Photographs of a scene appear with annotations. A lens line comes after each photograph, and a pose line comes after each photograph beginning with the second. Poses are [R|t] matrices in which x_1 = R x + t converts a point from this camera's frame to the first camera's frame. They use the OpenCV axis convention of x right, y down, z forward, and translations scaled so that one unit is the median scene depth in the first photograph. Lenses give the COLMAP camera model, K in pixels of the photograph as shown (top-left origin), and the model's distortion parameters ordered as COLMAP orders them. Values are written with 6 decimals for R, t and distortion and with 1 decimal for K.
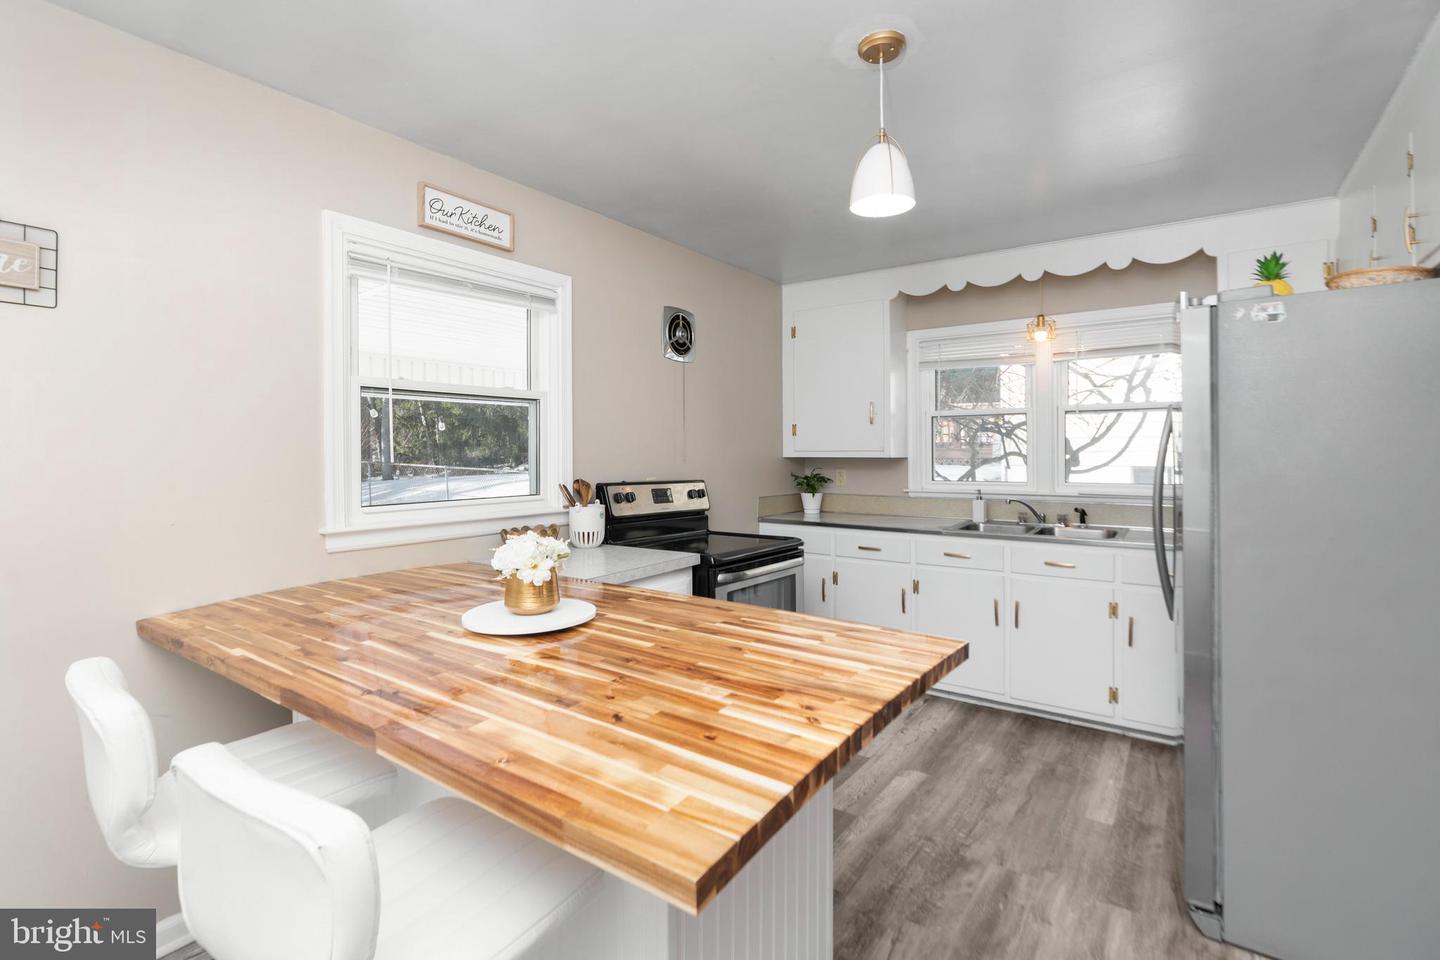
lens RADIAL K [[657.1, 0, 717.0], [0, 657.1, 466.4], [0, 0, 1]] dist [-0.002938, 0.000637]
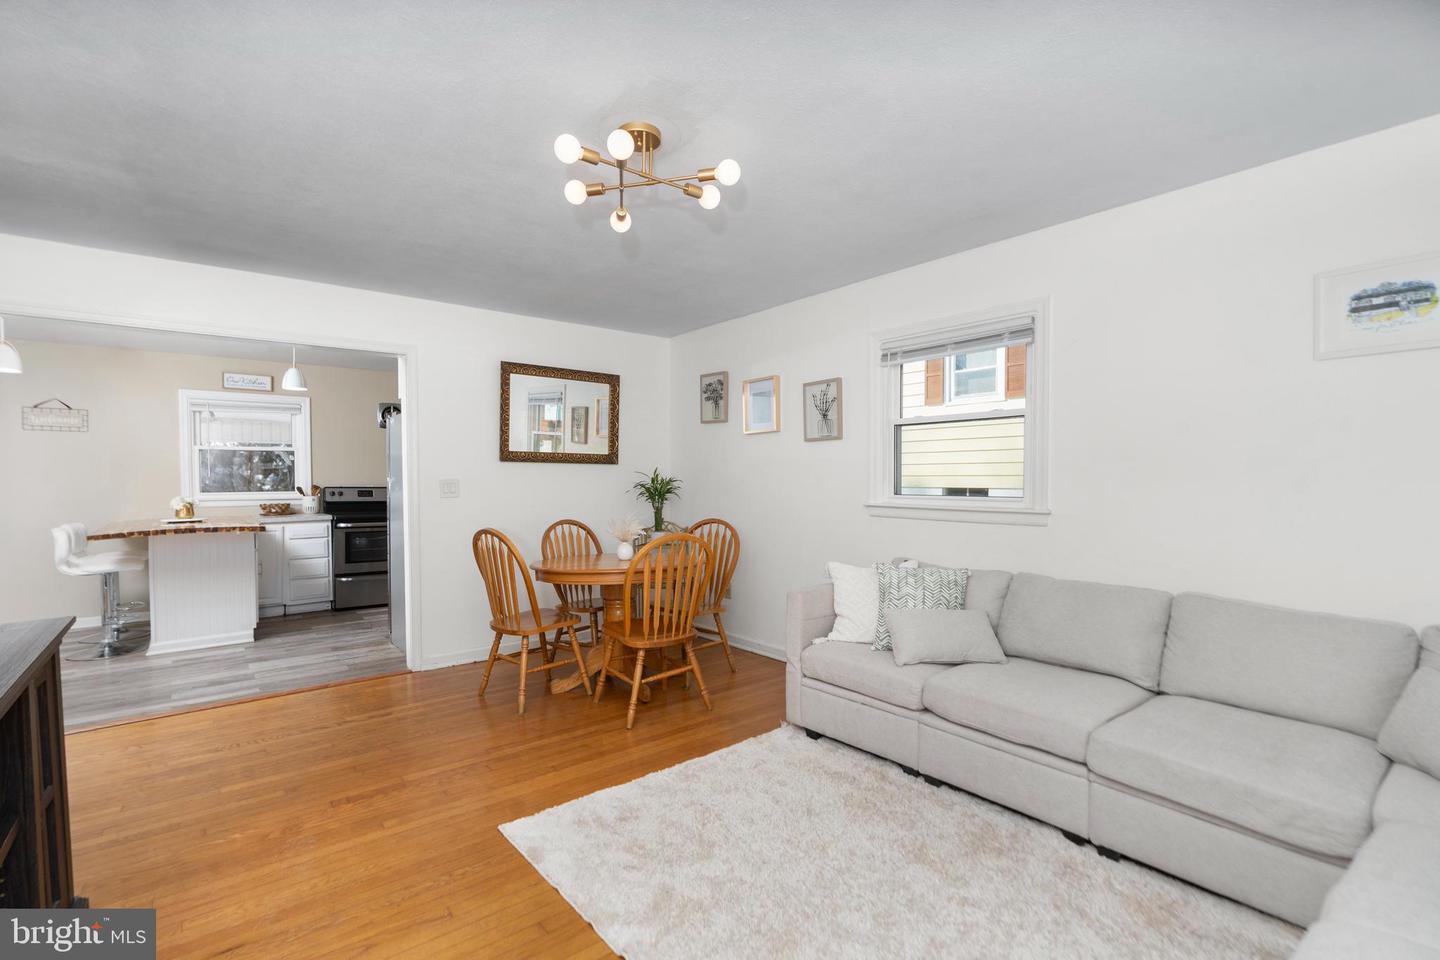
lens RADIAL K [[657.1, 0, 717.9], [0, 657.1, 493.0], [0, 0, 1]] dist [-0.002938, 0.000637]
pose [[0.966481, 0.000325, -0.256740, 1.911628], [0.003416, 0.999894, 0.014127, 0.020929], [0.256717, -0.014530, 0.966377, -0.930854]]
